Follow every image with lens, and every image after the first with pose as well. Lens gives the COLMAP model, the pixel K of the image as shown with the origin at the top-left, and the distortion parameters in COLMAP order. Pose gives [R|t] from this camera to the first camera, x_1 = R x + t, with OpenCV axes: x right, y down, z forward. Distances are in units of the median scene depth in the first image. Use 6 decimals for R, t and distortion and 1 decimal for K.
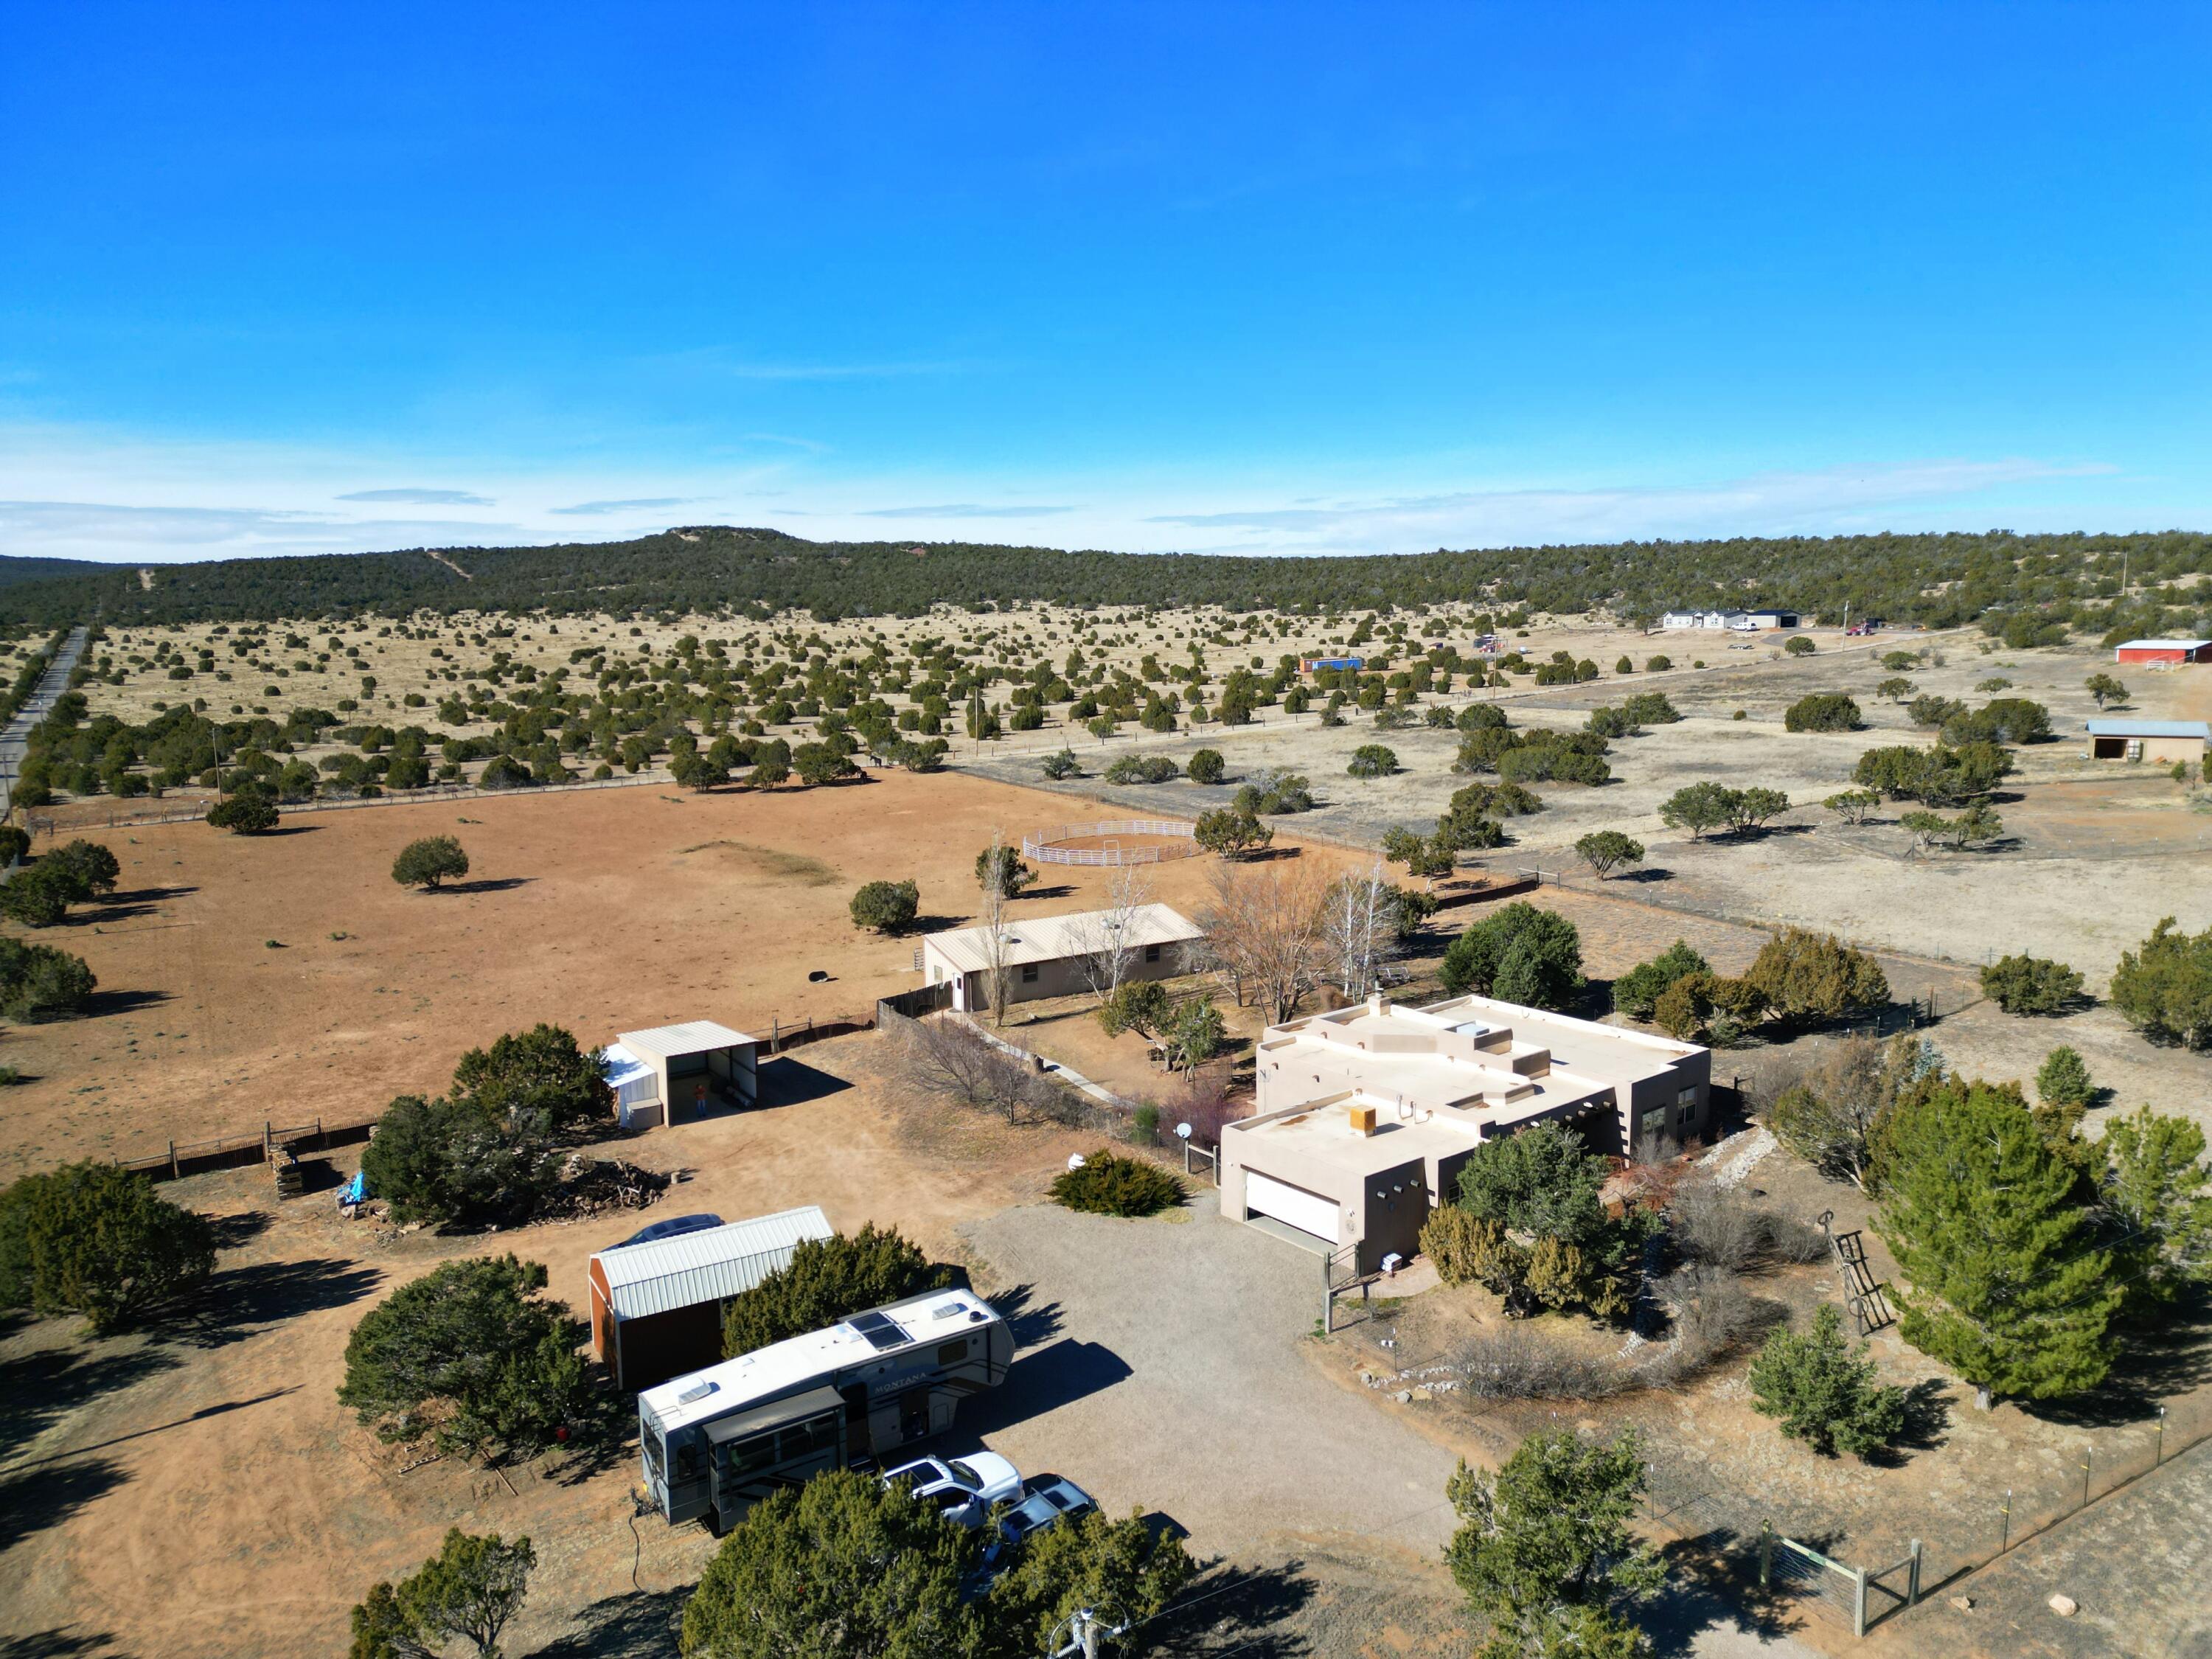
lens RADIAL K [[1611.5, 0, 1106.3], [0, 1611.5, 829.7], [0, 0, 1]] dist [0.045178, -0.007540]
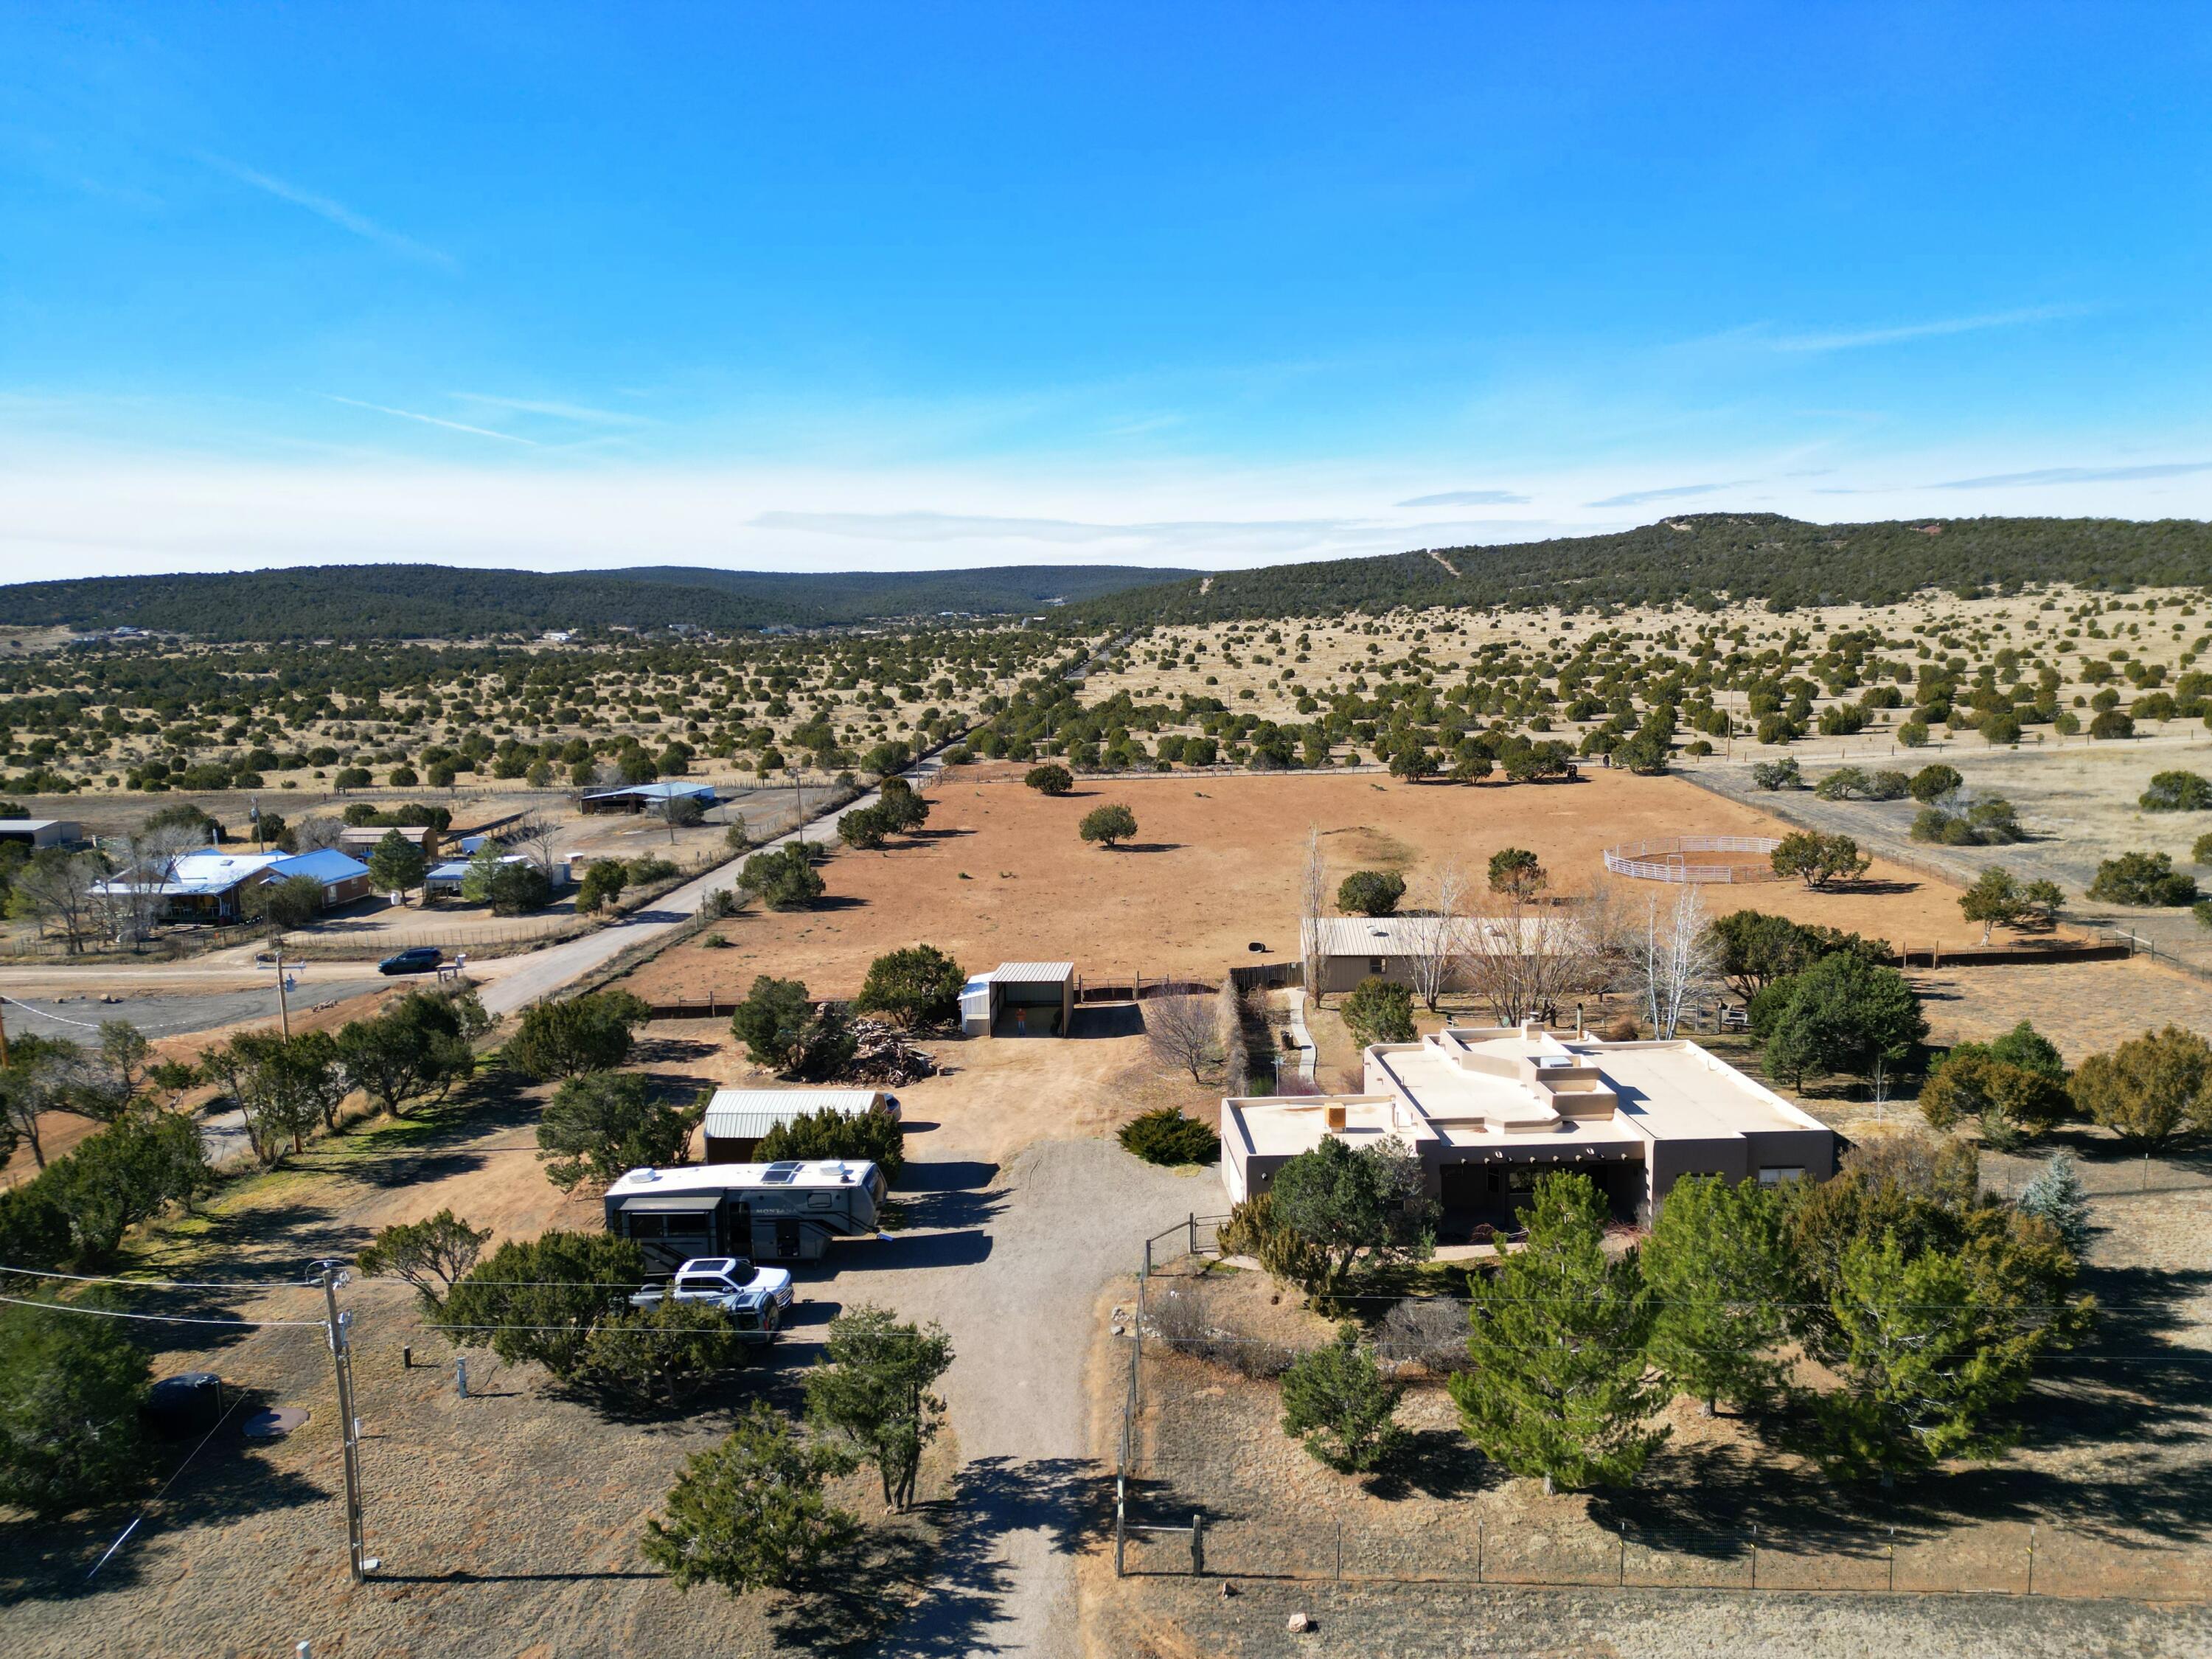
lens RADIAL K [[1611.5, 0, 1106.3], [0, 1611.5, 829.7], [0, 0, 1]] dist [0.045178, -0.007540]
pose [[0.779864, 0.075560, -0.621372, 0.245340], [-0.069895, 0.996991, 0.033512, -0.012297], [0.622035, 0.017297, 0.782798, 0.024683]]
